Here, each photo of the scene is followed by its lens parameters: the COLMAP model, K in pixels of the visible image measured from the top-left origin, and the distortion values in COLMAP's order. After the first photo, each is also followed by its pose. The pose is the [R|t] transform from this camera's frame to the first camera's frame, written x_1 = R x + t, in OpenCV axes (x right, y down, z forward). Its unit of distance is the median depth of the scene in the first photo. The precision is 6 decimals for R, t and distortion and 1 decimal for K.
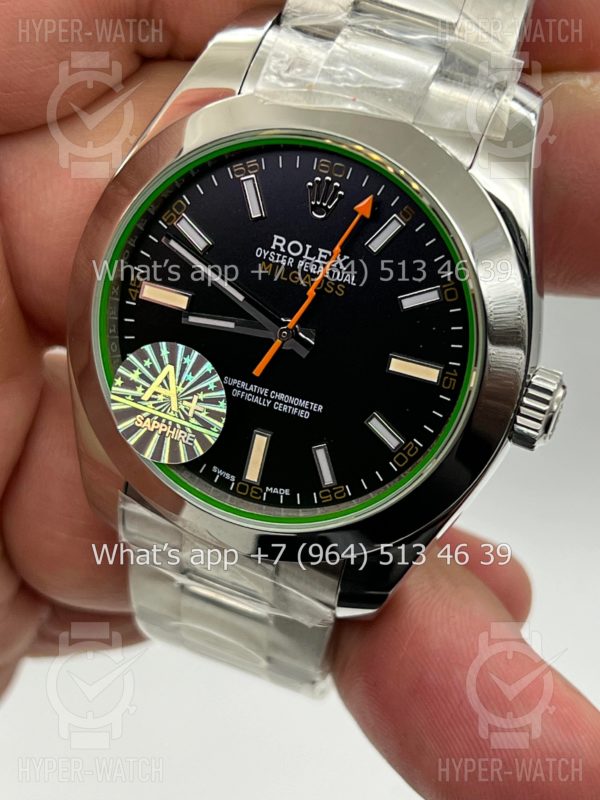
lens RADIAL K [[1814.8, 0, 297.2], [0, 1814.8, 403.5], [0, 0, 1]] dist [0.261021, 0.000000]
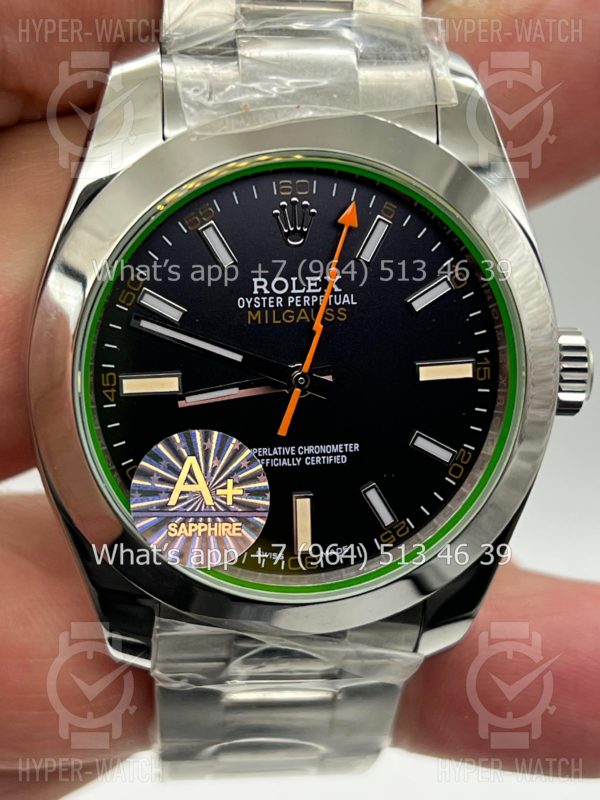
lens RADIAL K [[1814.8, 0, 293.3], [0, 1814.8, 403.1], [0, 0, 1]] dist [0.261021, 0.000000]
pose [[0.890521, -0.320006, 0.323372, -0.298432], [0.324986, 0.944870, 0.040069, -0.064017], [-0.318366, 0.069409, 0.945423, 0.160923]]
